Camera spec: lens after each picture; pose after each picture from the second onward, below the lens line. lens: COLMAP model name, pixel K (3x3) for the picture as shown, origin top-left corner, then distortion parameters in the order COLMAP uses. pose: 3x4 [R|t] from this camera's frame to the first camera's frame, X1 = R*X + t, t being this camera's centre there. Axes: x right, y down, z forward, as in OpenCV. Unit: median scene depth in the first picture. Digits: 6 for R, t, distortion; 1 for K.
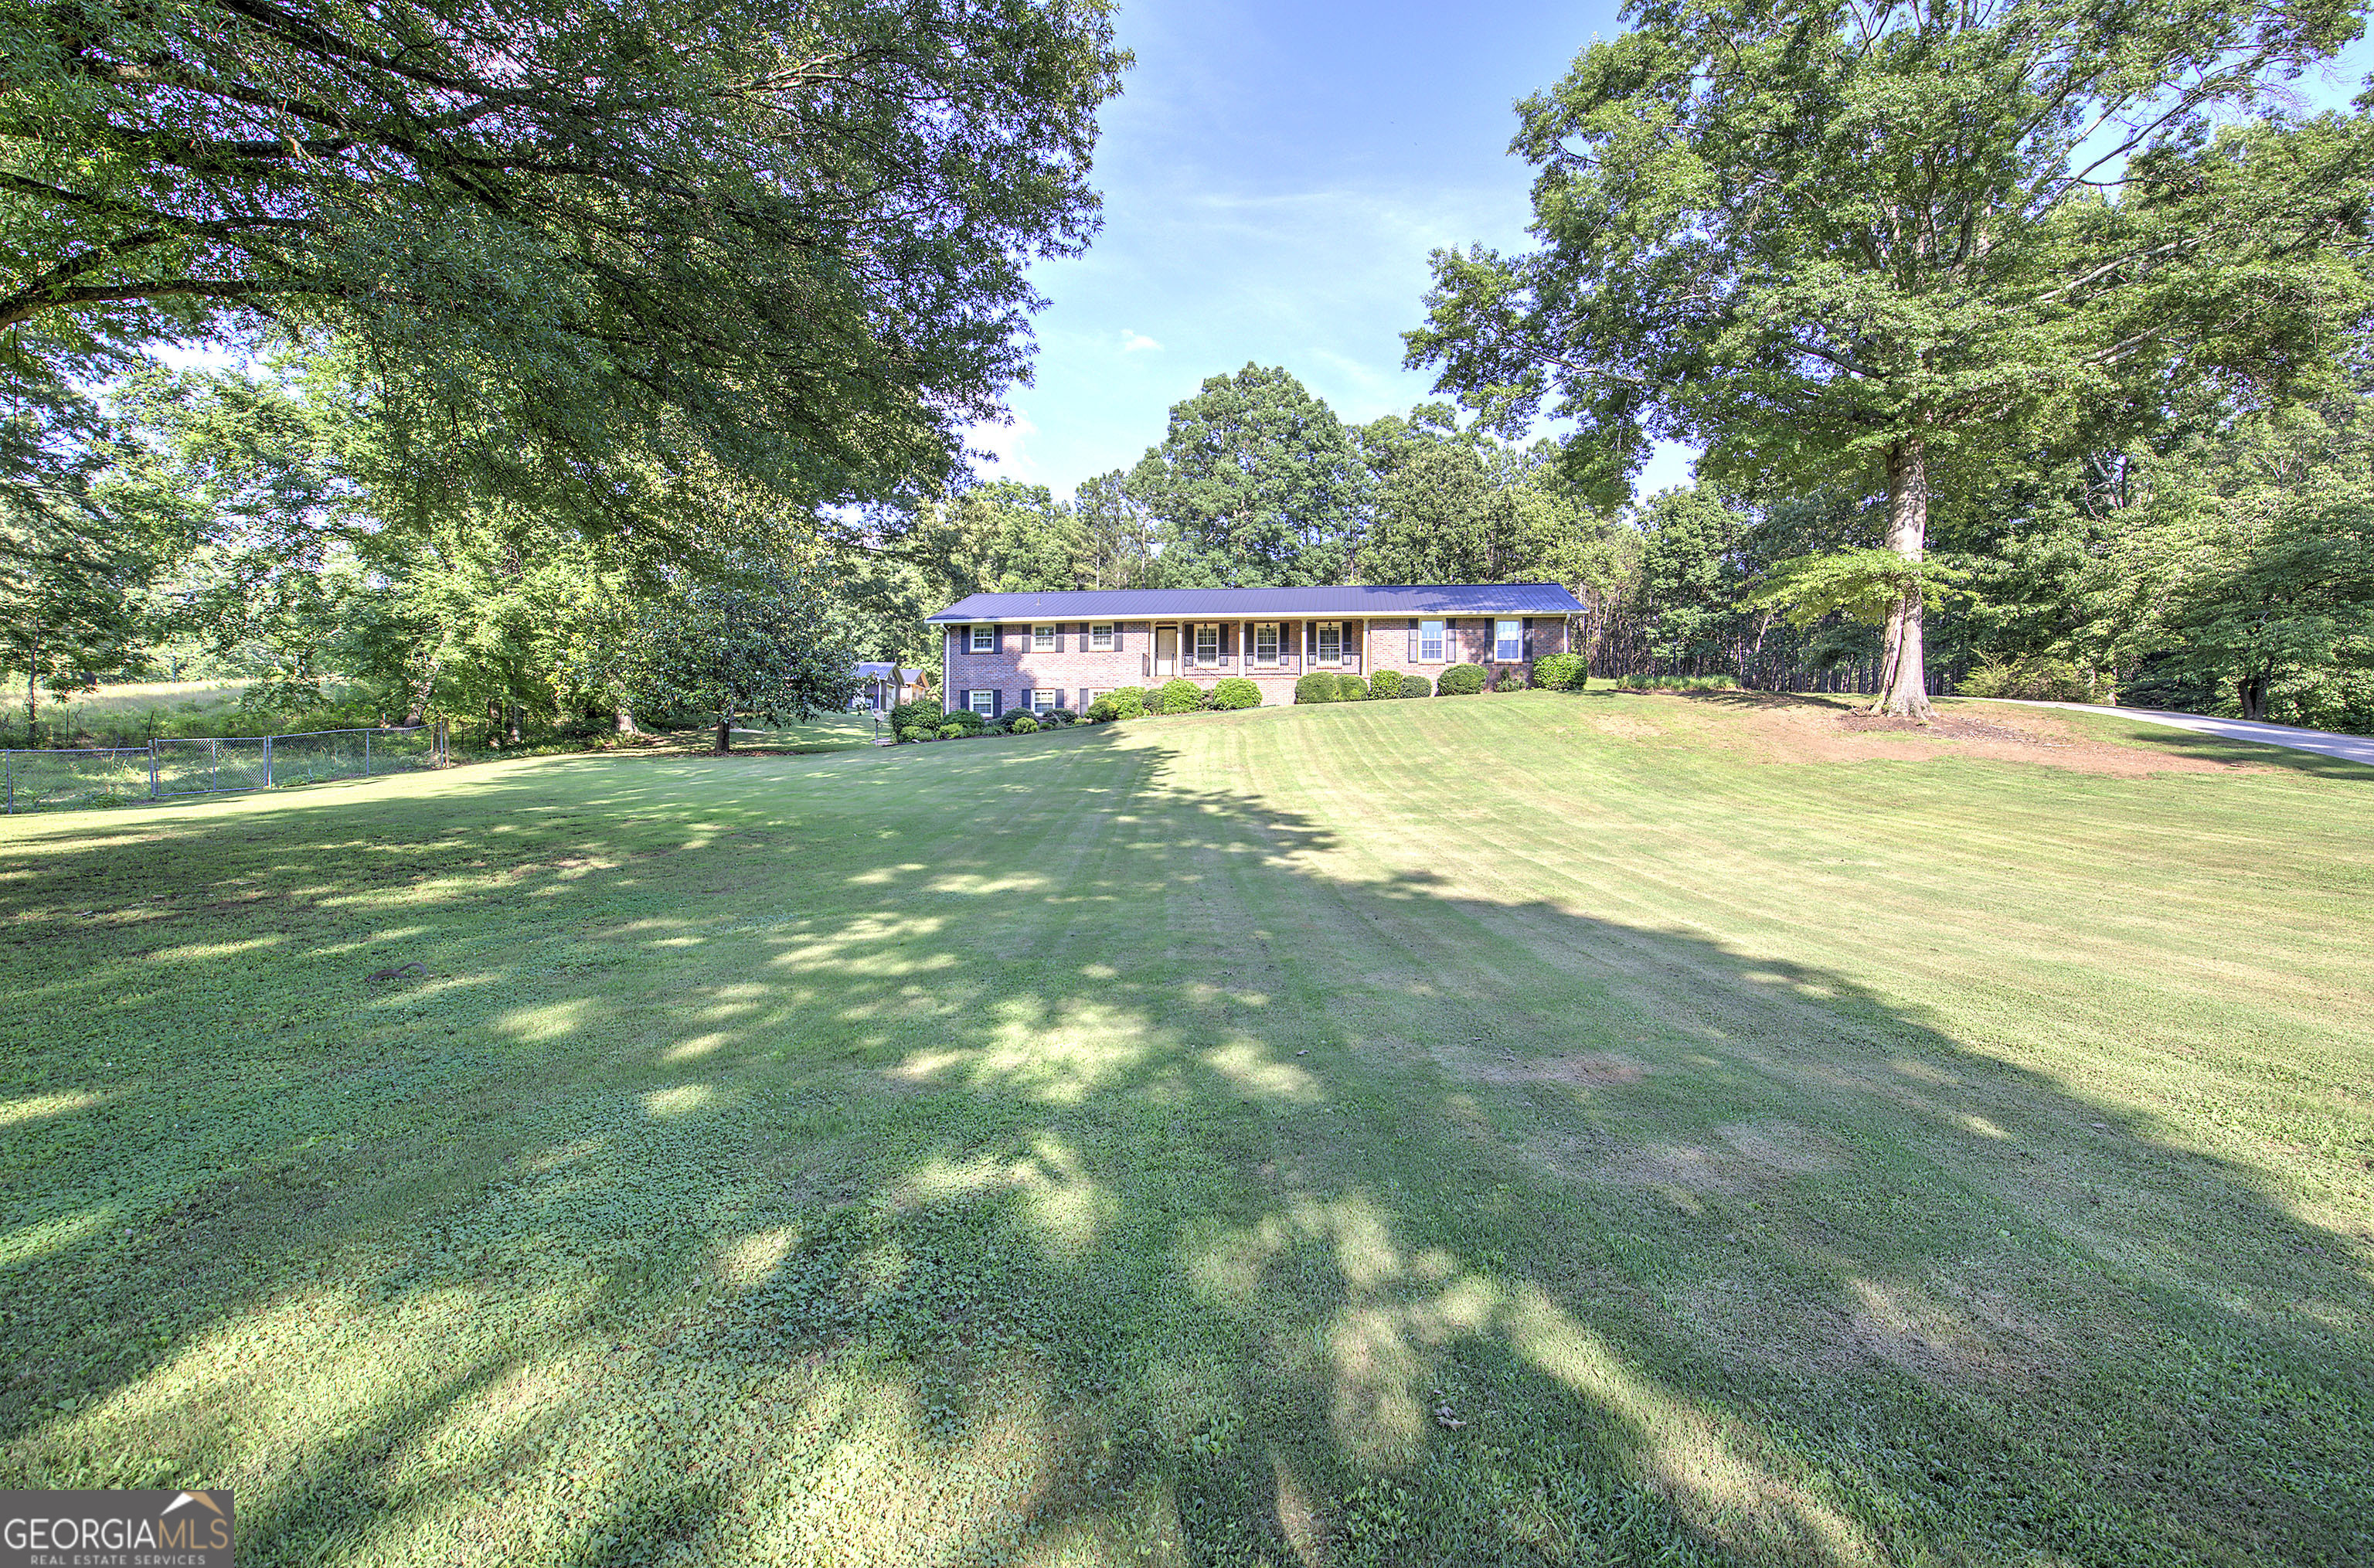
lens RADIAL K [[1016.9, 0, 1192.5], [0, 1016.9, 783.0], [0, 0, 1]] dist [-0.035915, 0.032493]
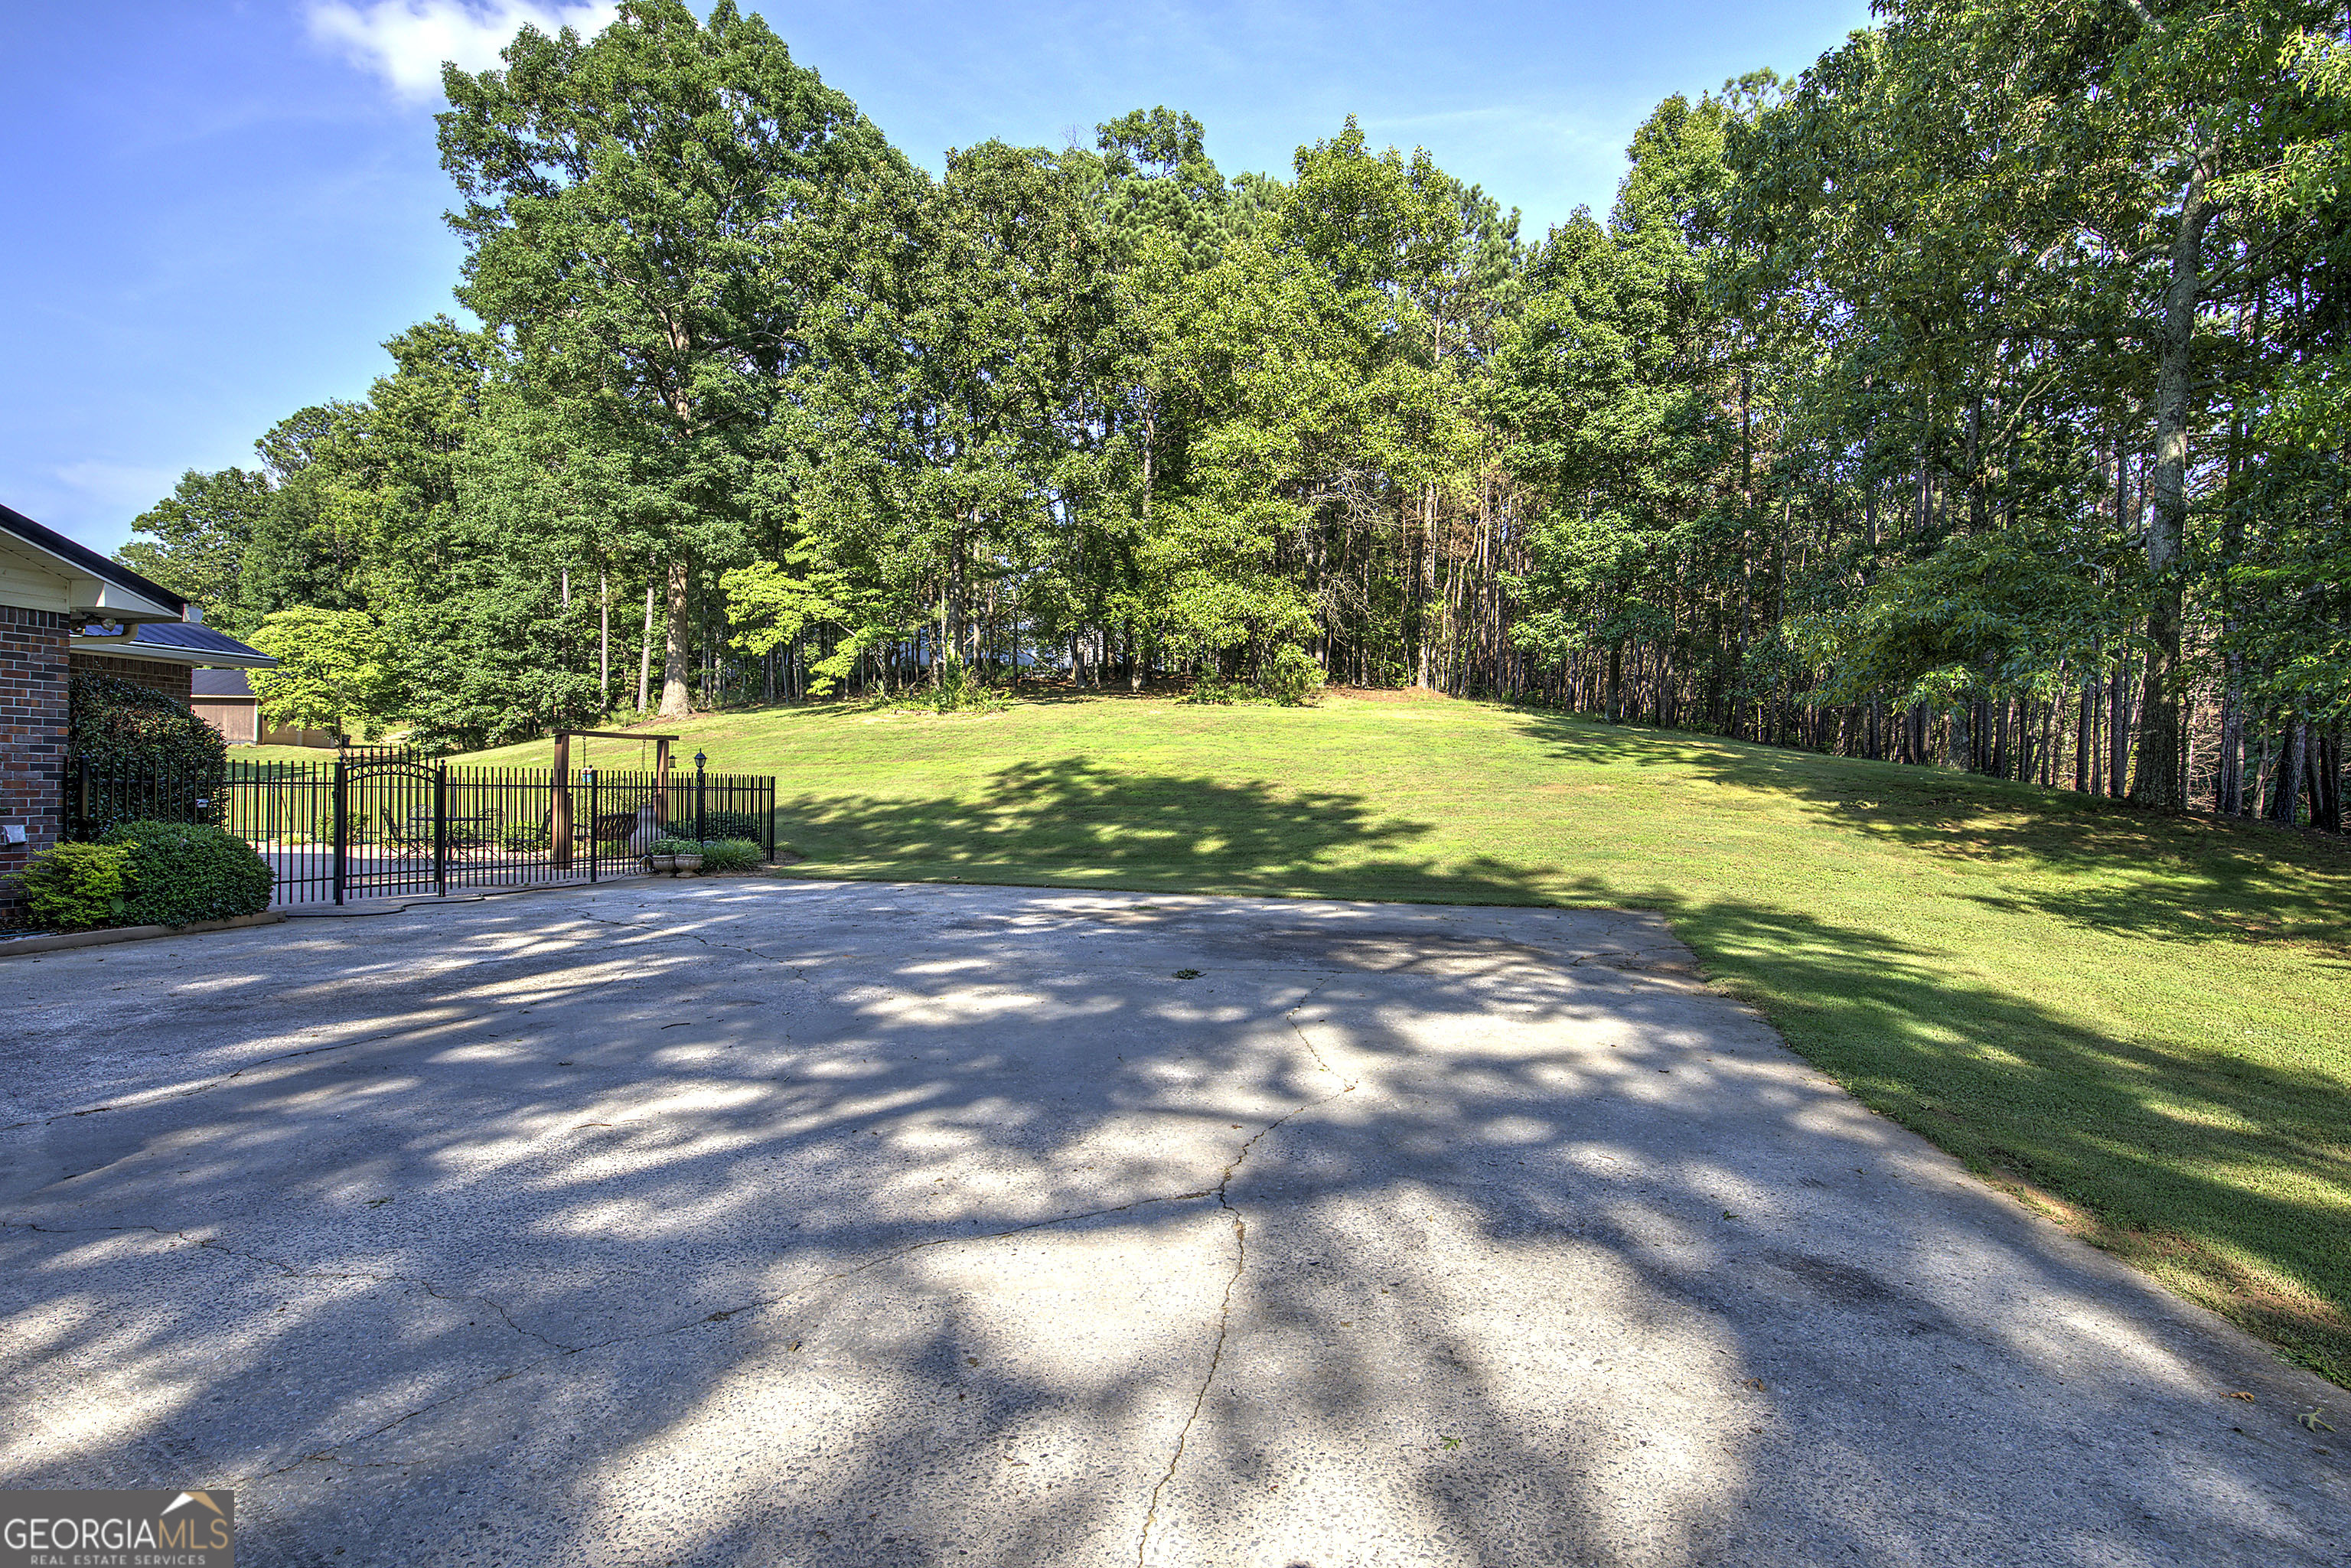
lens RADIAL K [[1225.6, 0, 1200.3], [0, 1225.6, 792.0], [0, 0, 1]] dist [0.016213, -0.019494]
pose [[0.997466, 0.003877, -0.071033, 0.662915], [-0.003921, 0.999992, -0.000482, -0.122559], [0.071030, 0.000760, 0.997474, 0.932679]]
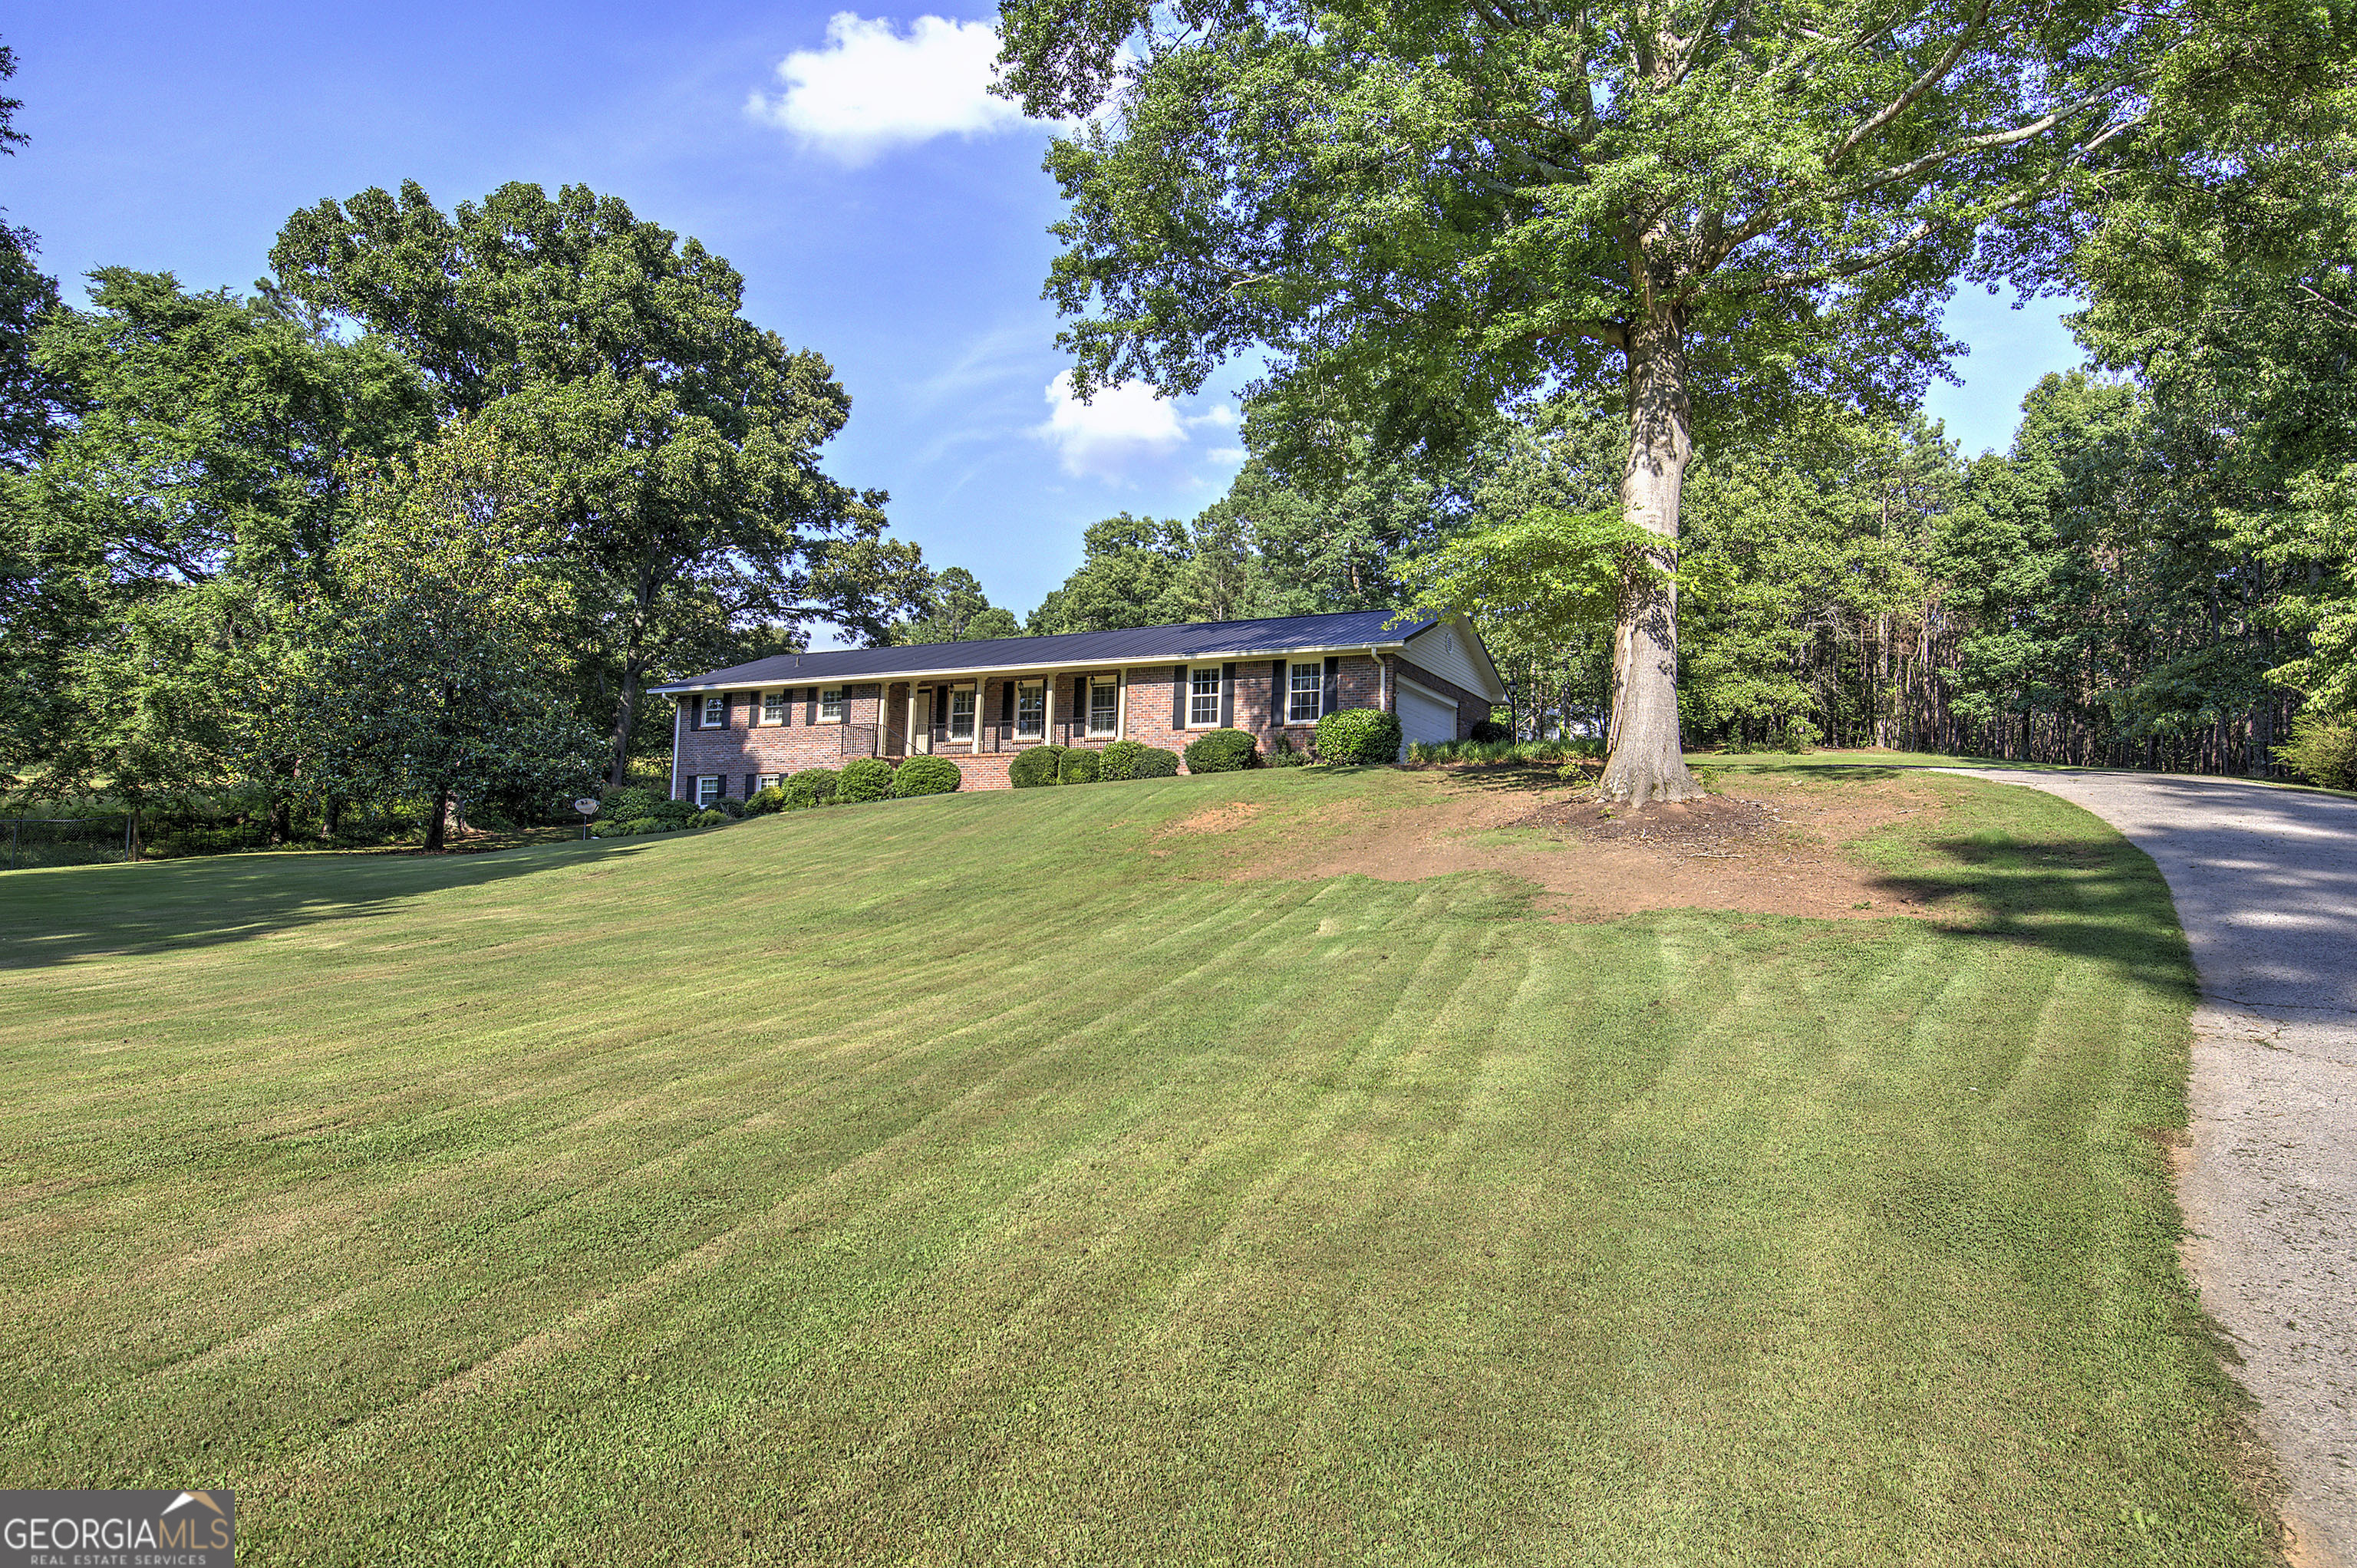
lens RADIAL K [[1320.9, 0, 1183.5], [0, 1320.9, 773.1], [0, 0, 1]] dist [0.015484, -0.022449]
pose [[0.941410, -0.009872, -0.337120, 0.514611], [-0.023470, 0.995231, -0.094684, -0.004197], [0.336447, 0.097049, 0.936688, 0.161952]]
